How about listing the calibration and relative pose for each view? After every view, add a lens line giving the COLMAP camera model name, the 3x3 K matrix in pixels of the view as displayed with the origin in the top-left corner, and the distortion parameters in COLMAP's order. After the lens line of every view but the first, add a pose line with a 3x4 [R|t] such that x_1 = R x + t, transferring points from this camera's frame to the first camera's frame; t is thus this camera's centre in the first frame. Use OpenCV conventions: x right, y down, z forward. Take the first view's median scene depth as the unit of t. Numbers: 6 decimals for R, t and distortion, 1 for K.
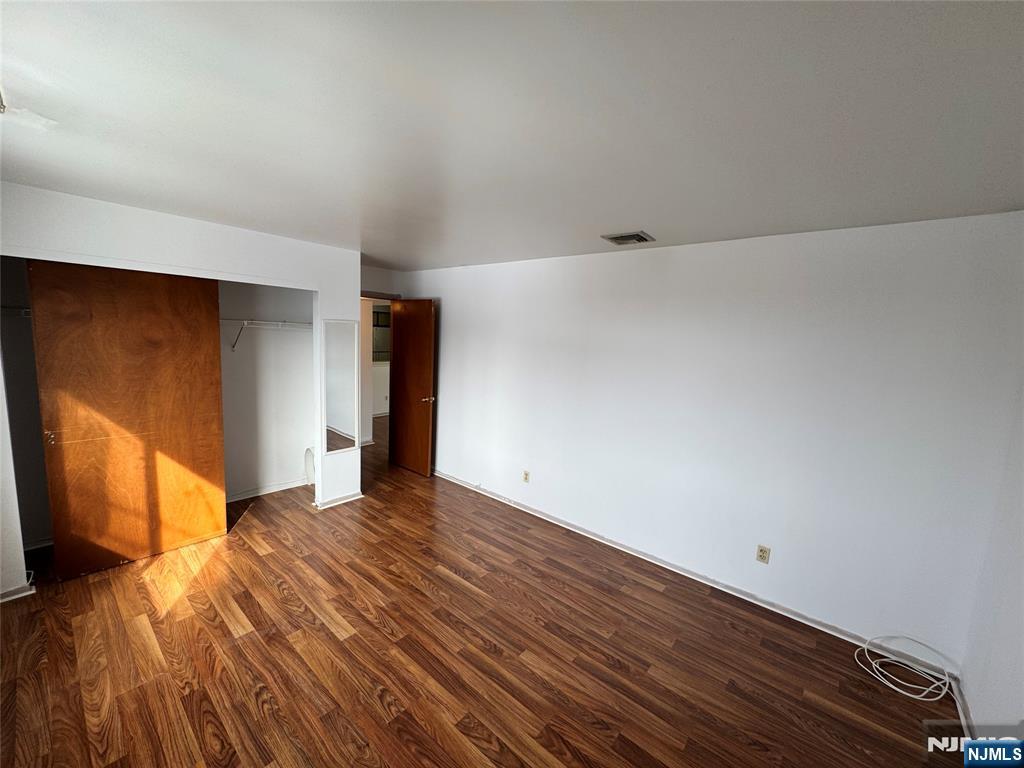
lens RADIAL K [[406.3, 0, 511.5], [0, 406.3, 381.1], [0, 0, 1]] dist [-0.003083, -0.000090]
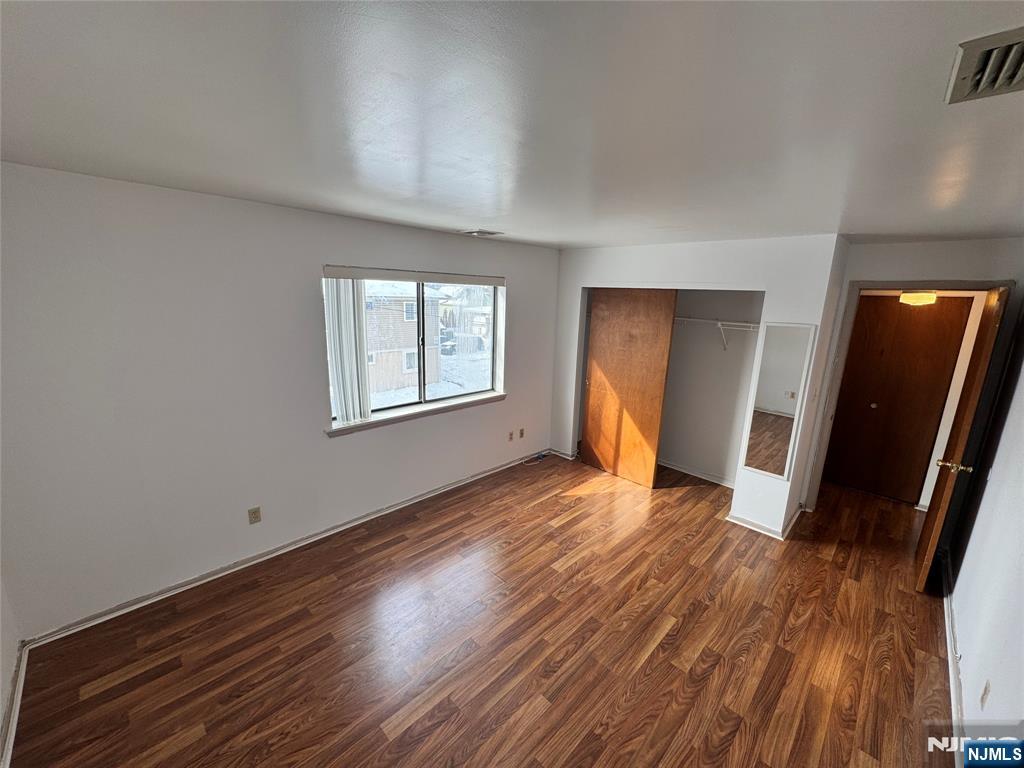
lens RADIAL K [[406.3, 0, 515.8], [0, 406.3, 386.5], [0, 0, 1]] dist [-0.003083, -0.000090]
pose [[-0.078244, 0.169116, -0.982485, 0.685756], [-0.153749, 0.971669, 0.179499, -0.128155], [0.985007, 0.165101, -0.050026, 0.748110]]
